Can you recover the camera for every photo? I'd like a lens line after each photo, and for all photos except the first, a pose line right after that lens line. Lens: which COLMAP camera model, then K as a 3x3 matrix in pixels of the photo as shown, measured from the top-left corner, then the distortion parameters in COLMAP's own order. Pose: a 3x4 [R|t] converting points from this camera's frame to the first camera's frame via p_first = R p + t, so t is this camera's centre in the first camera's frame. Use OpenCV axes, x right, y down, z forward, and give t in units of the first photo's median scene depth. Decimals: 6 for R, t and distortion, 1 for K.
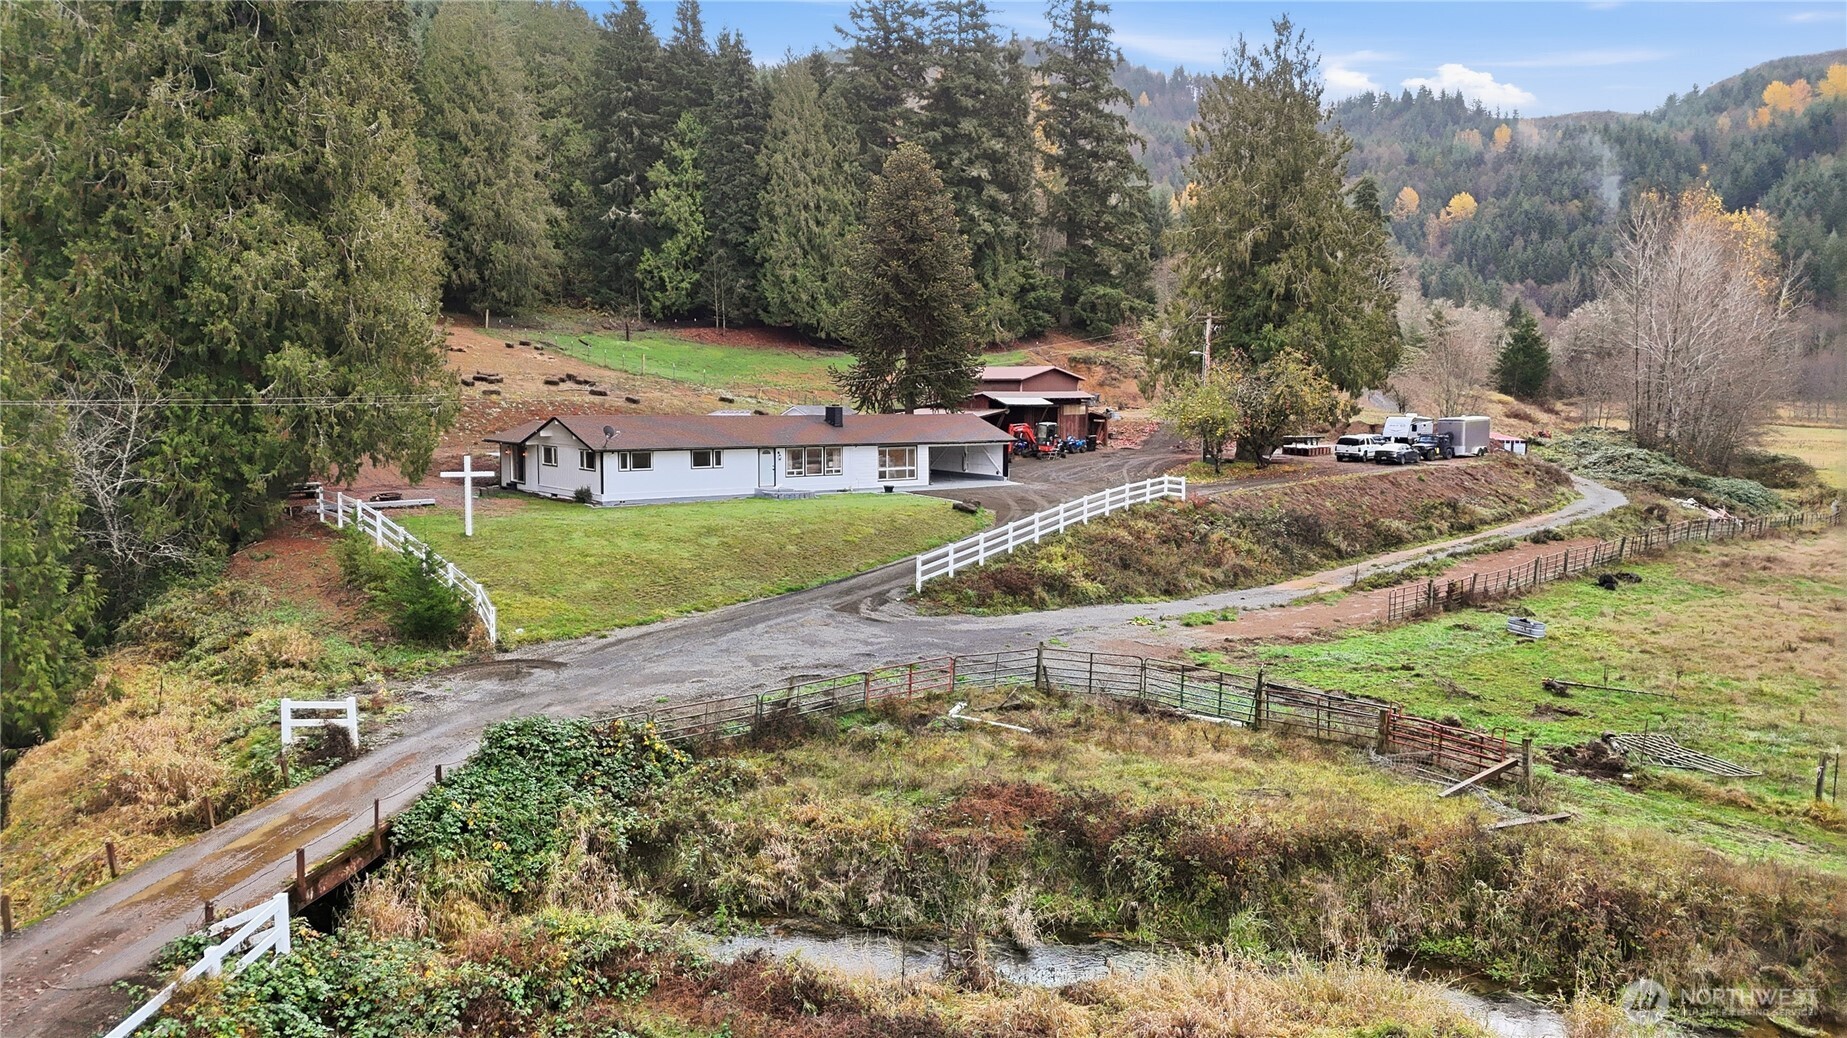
lens RADIAL K [[1321.1, 0, 923.5], [0, 1321.1, 519.0], [0, 0, 1]] dist [0.053312, -0.005328]
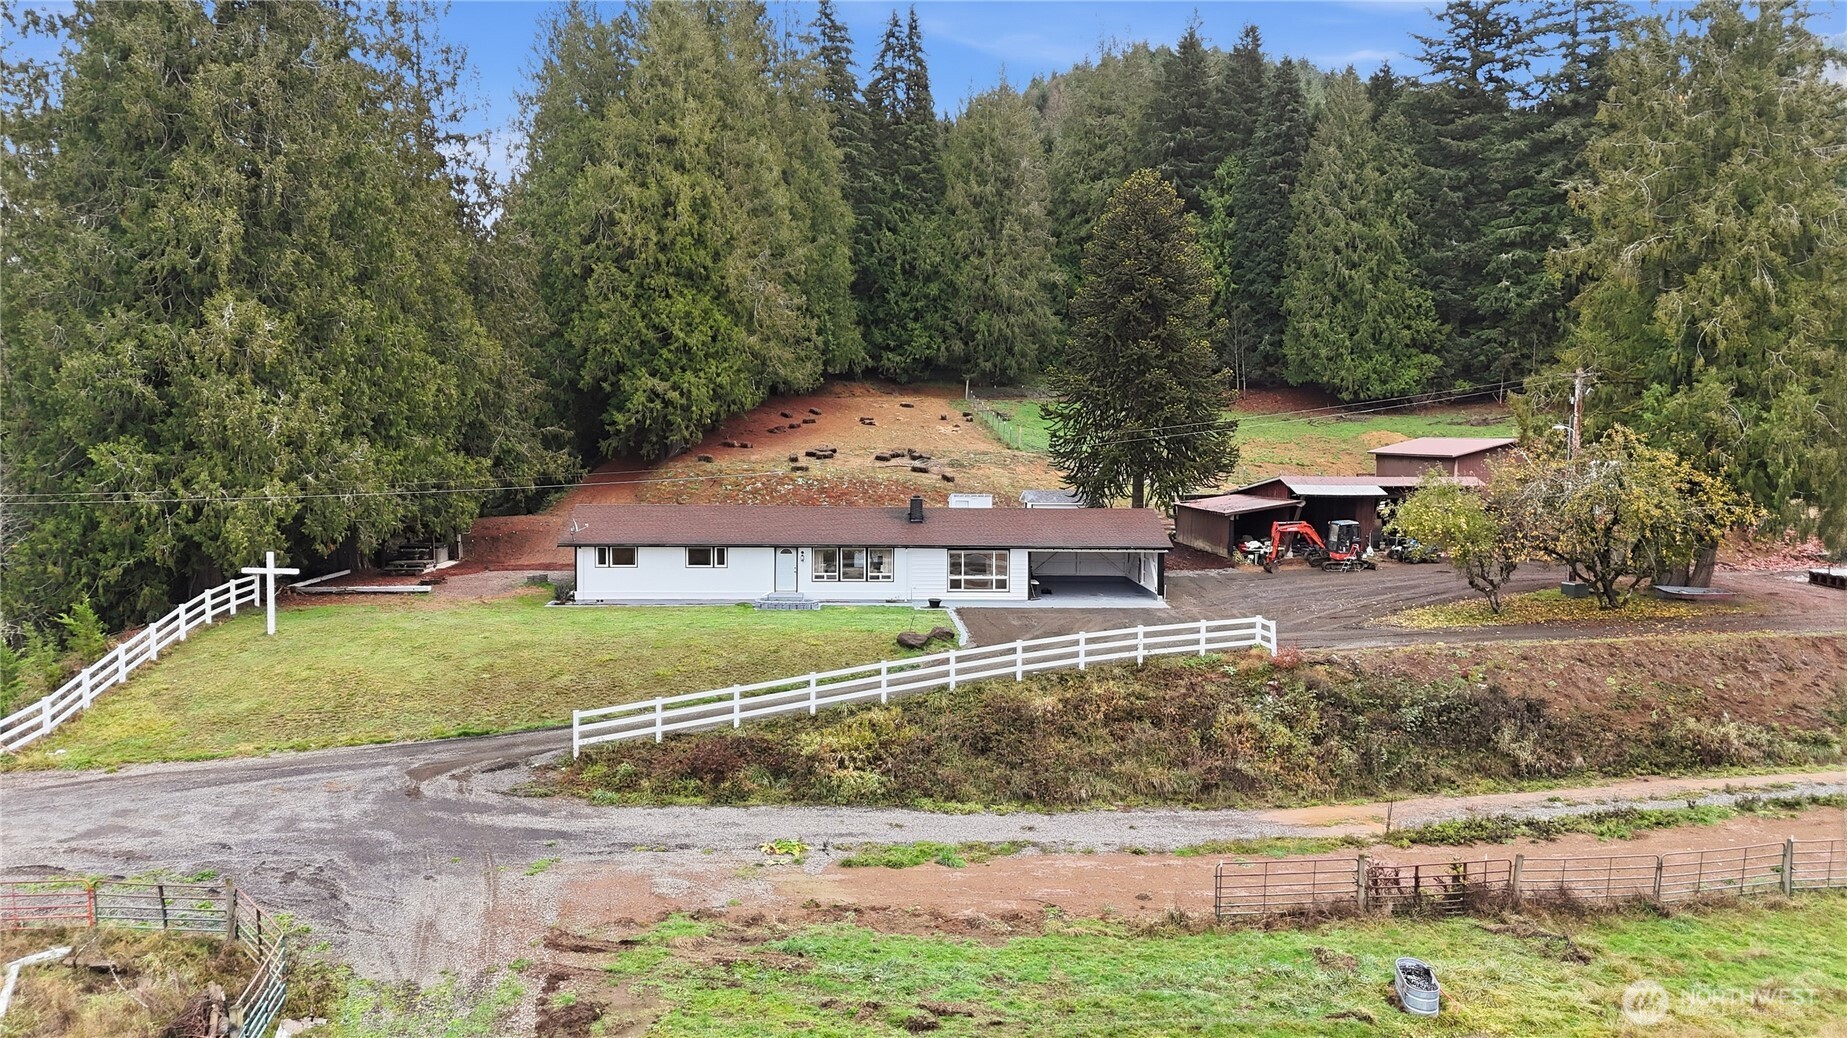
lens RADIAL K [[1321.1, 0, 923.5], [0, 1321.1, 519.0], [0, 0, 1]] dist [0.053312, -0.005328]
pose [[0.820130, 0.036278, -0.571025, 0.409206], [-0.060186, 0.997921, -0.023042, -0.053316], [0.569002, 0.053265, 0.820609, 0.327942]]
